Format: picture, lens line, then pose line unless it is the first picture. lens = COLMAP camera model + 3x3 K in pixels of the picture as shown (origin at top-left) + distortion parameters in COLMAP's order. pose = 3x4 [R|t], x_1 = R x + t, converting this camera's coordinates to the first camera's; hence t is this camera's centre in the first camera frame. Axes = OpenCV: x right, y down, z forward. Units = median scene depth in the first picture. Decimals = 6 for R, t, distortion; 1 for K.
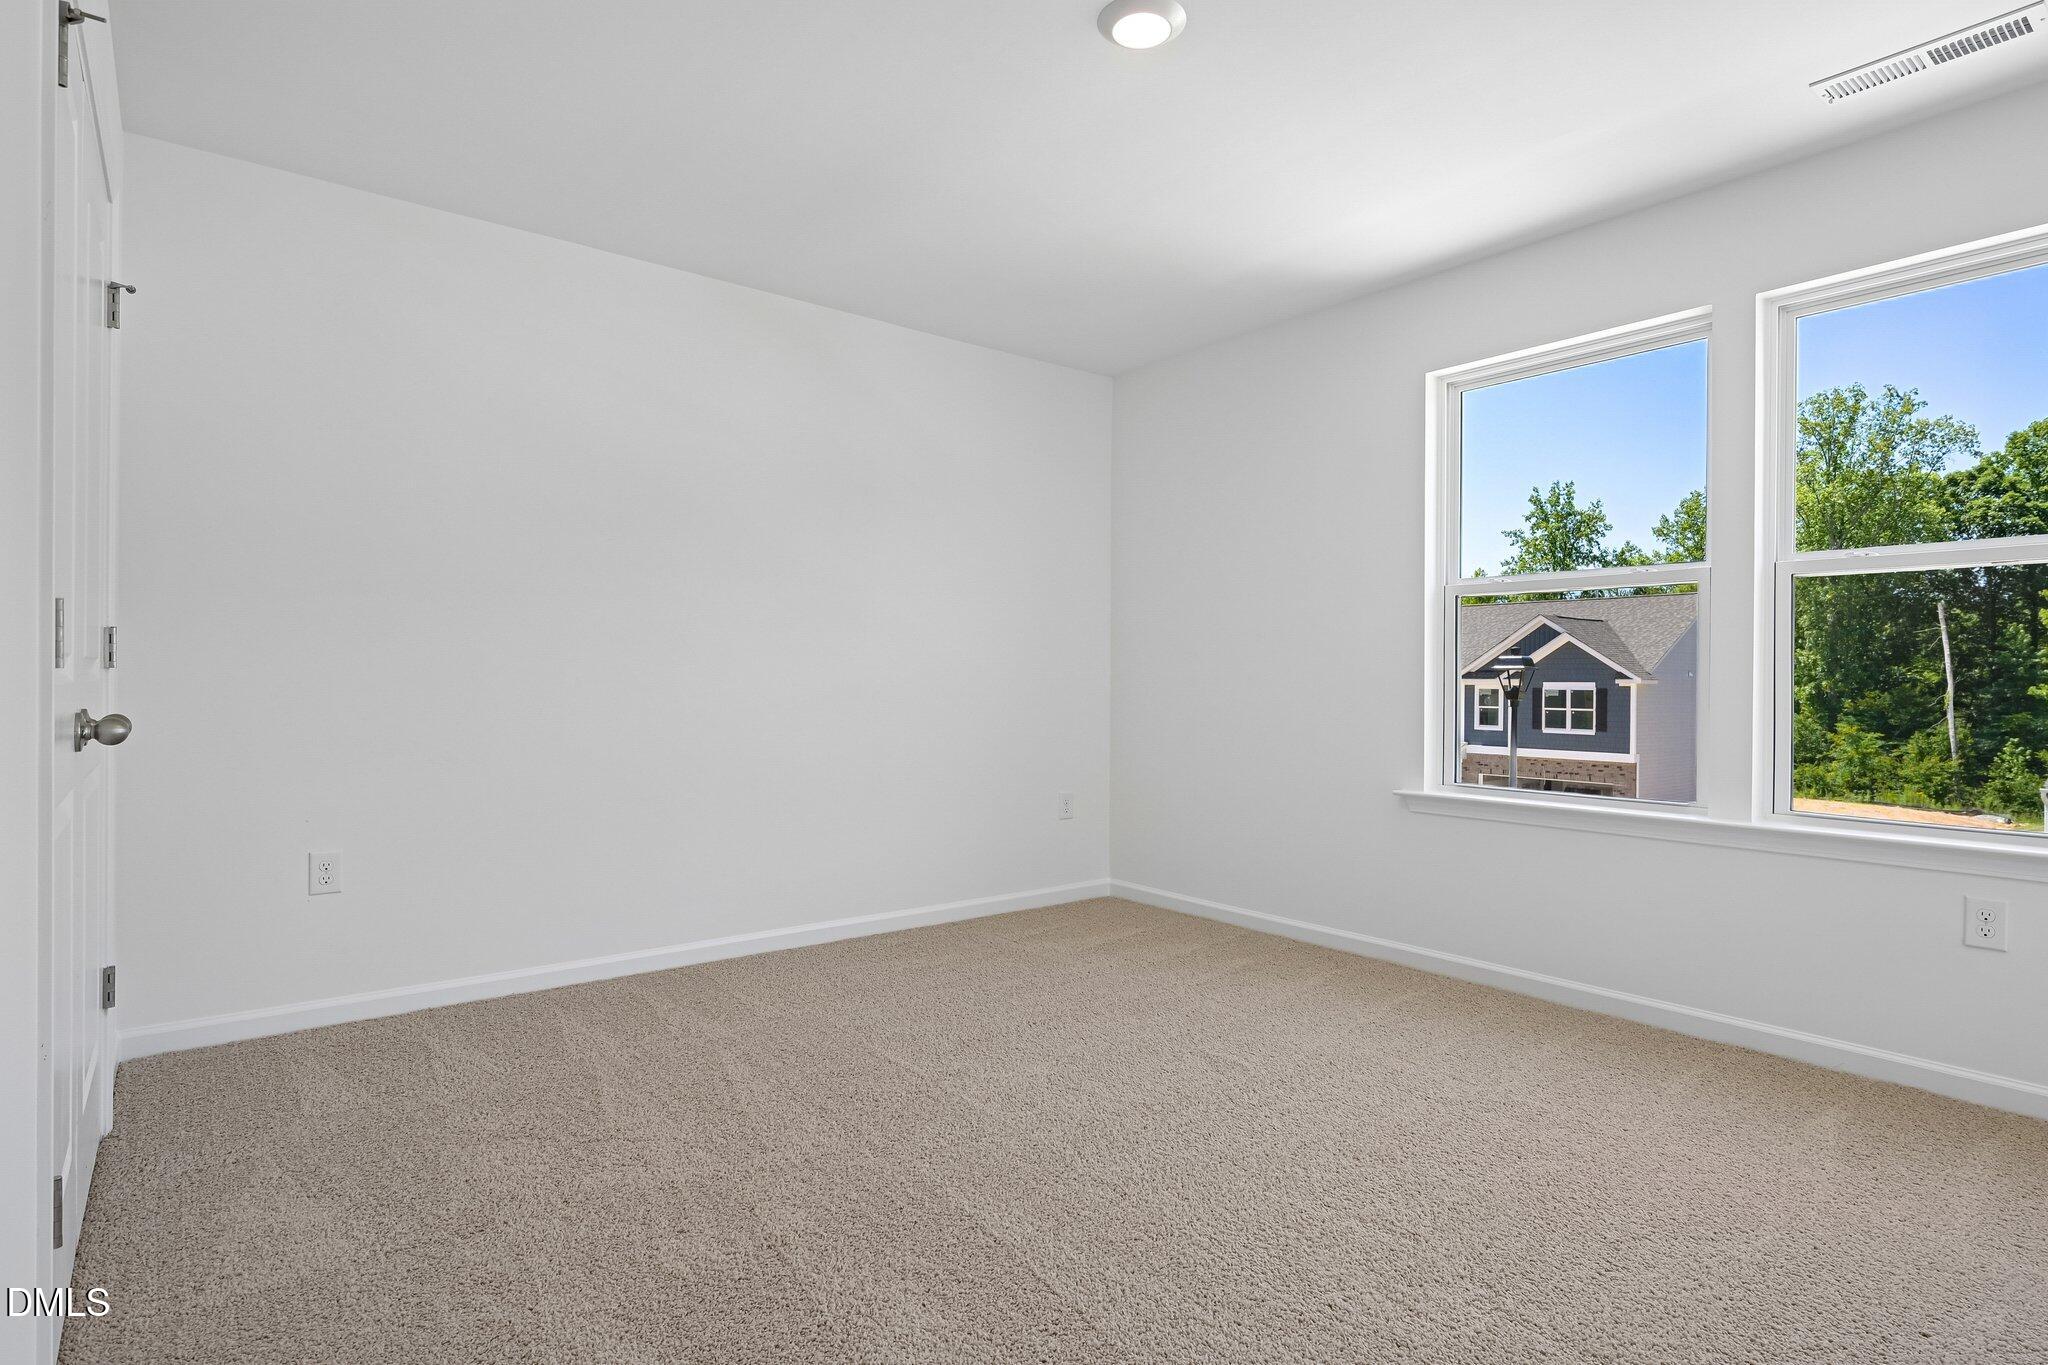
lens RADIAL K [[1033.3, 0, 1031.8], [0, 1033.3, 678.7], [0, 0, 1]] dist [0.002420, -0.002158]
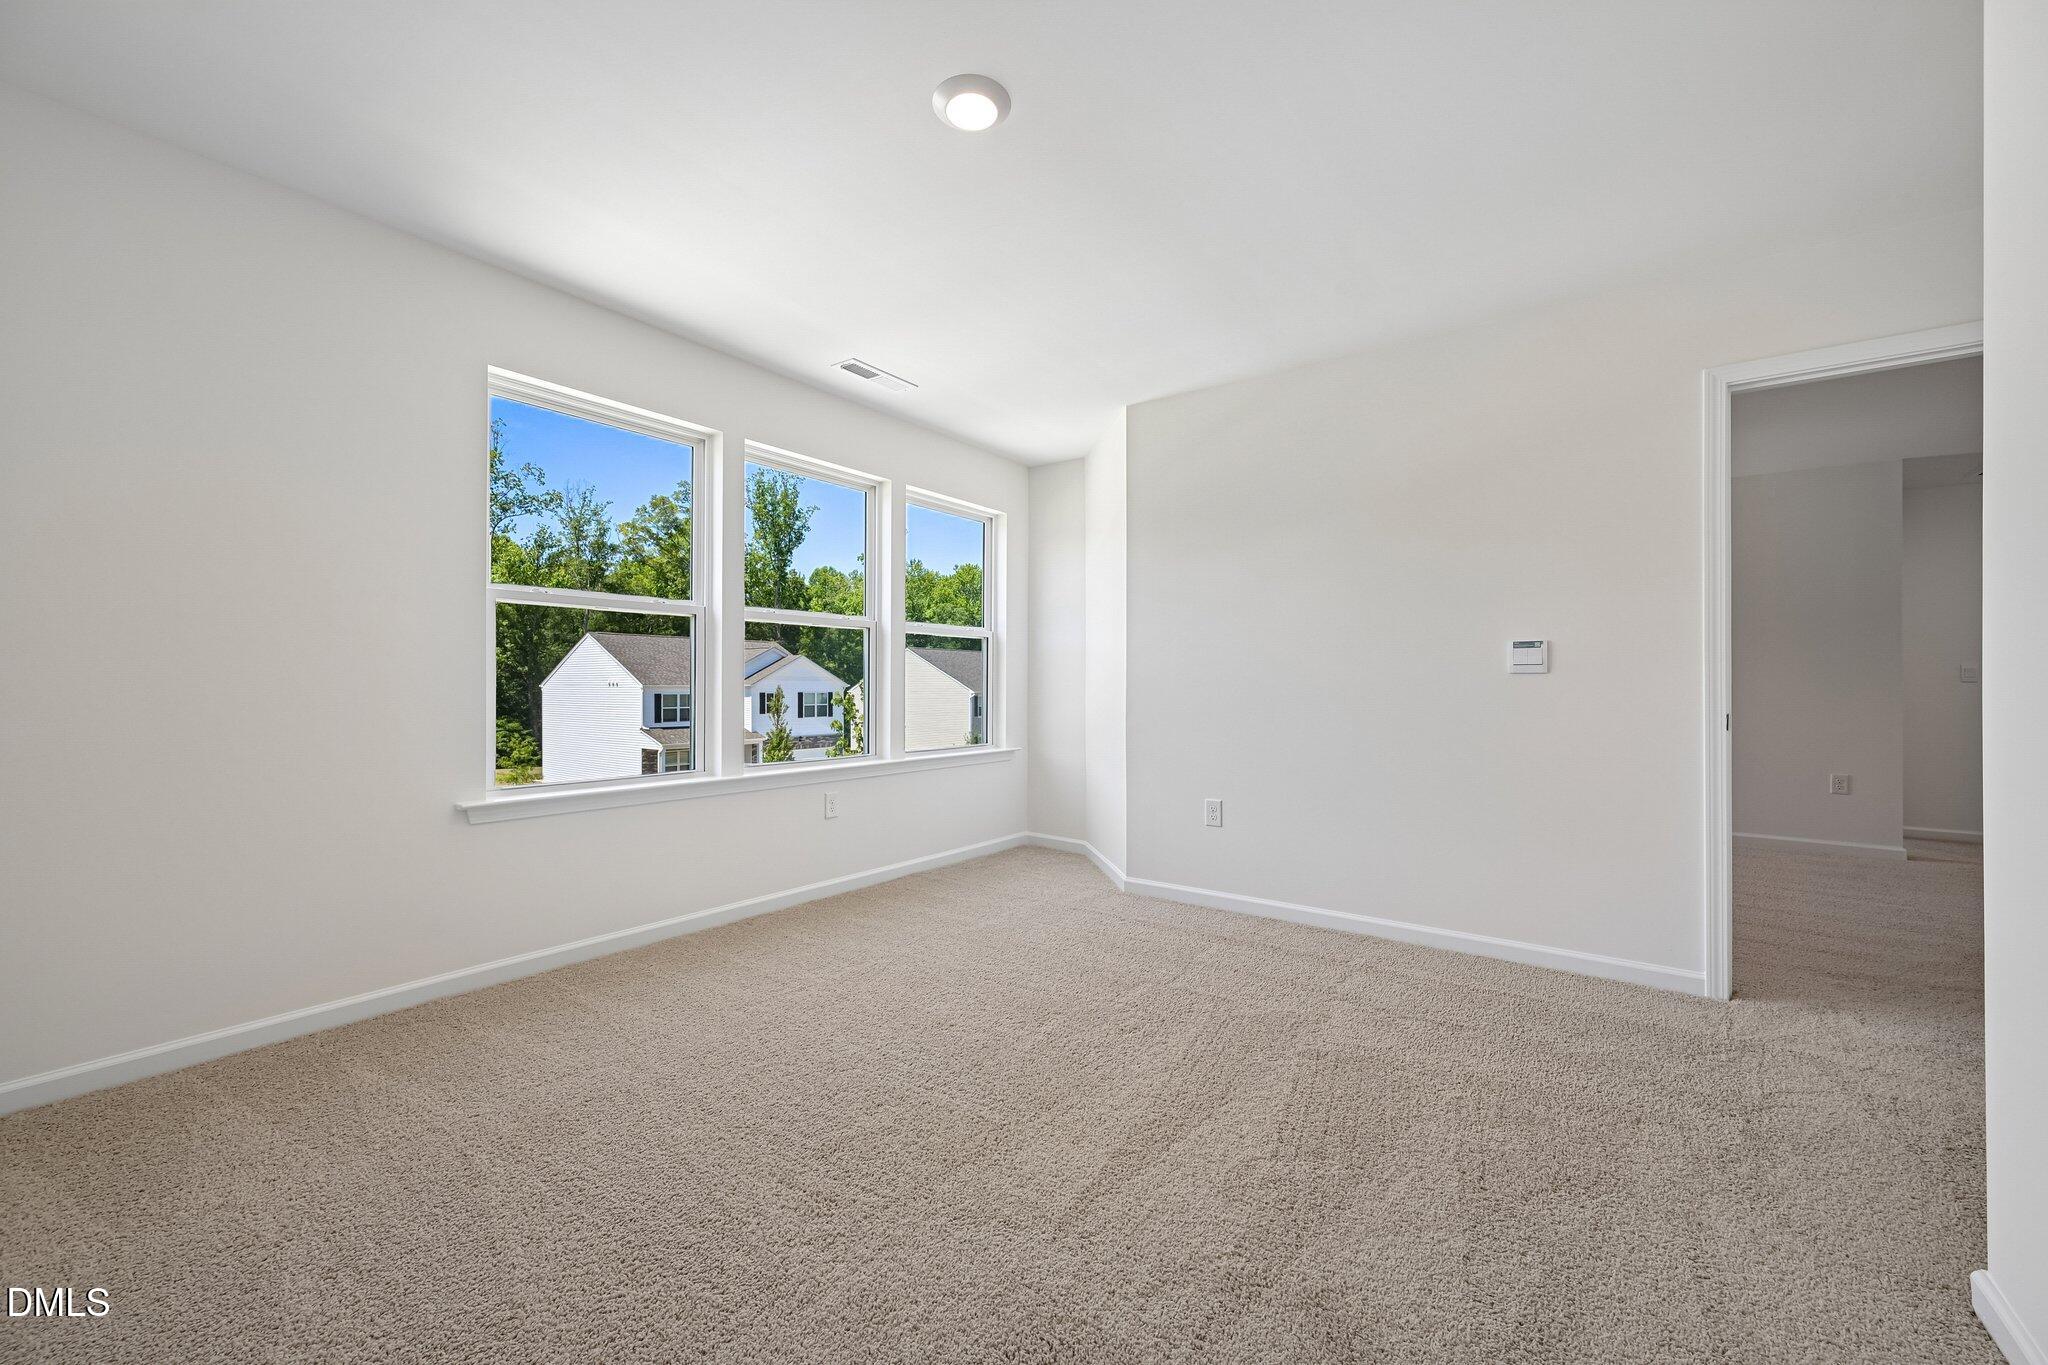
lens RADIAL K [[799.8, 0, 1026.7], [0, 799.8, 688.2], [0, 0, 1]] dist [0.001254, -0.000012]
pose [[-0.247270, -0.008367, 0.968911, -0.851776], [-0.009425, 0.999936, 0.006230, -0.005542], [-0.968901, -0.007591, -0.247333, 1.294406]]
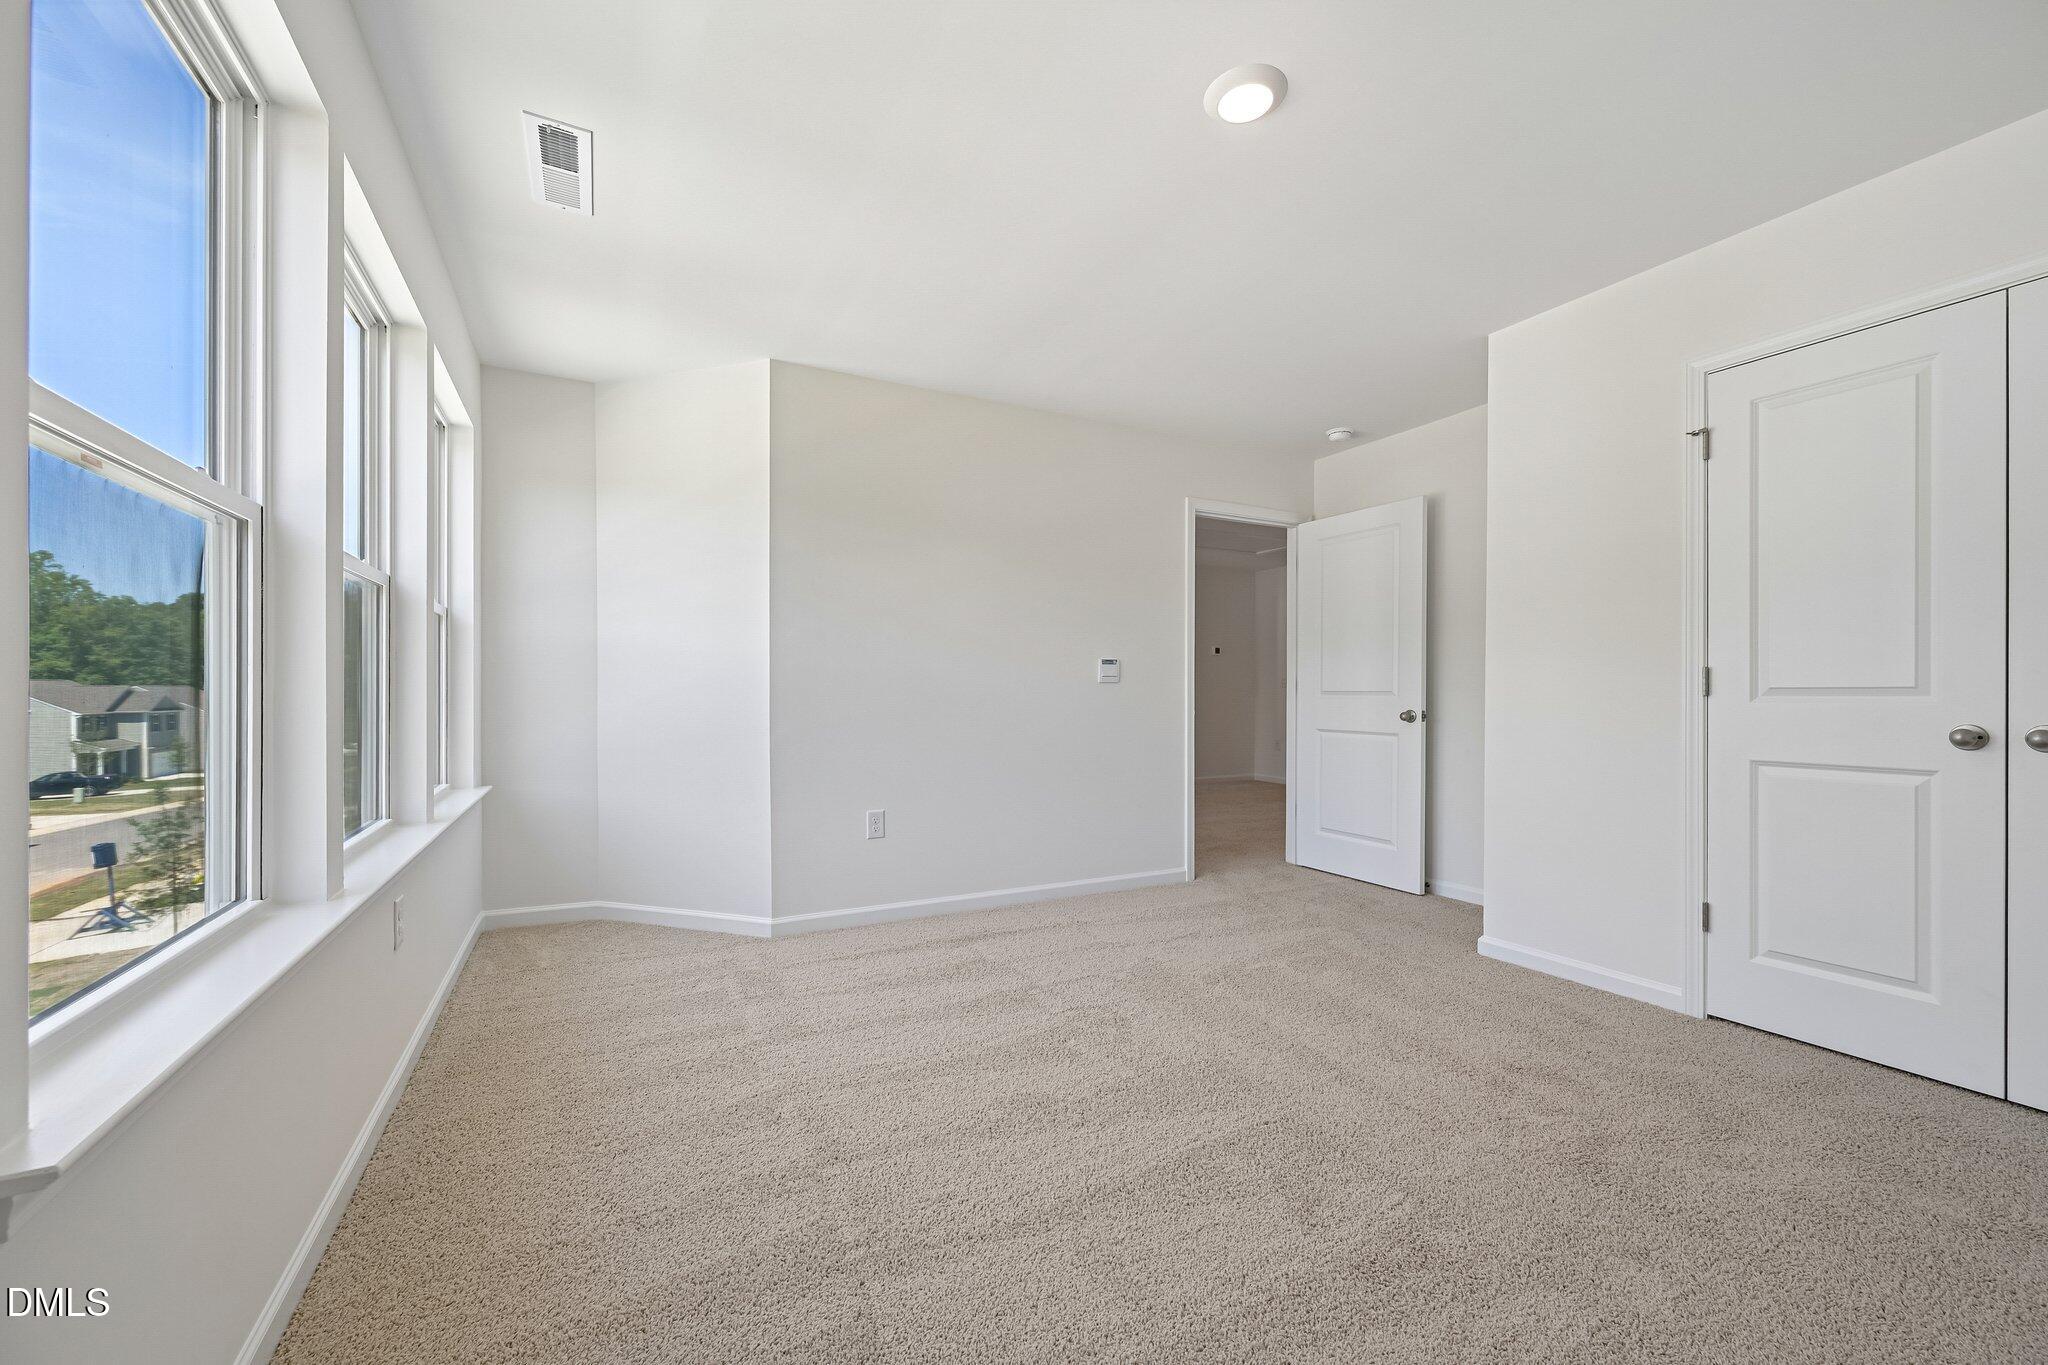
lens RADIAL K [[799.8, 0, 1015.9], [0, 799.8, 695.3], [0, 0, 1]] dist [0.001254, -0.000012]
pose [[-0.978895, -0.004244, 0.204322, 0.191399], [-0.004839, 0.999985, -0.002411, 0.006024], [-0.204309, -0.003349, -0.978901, 2.111156]]
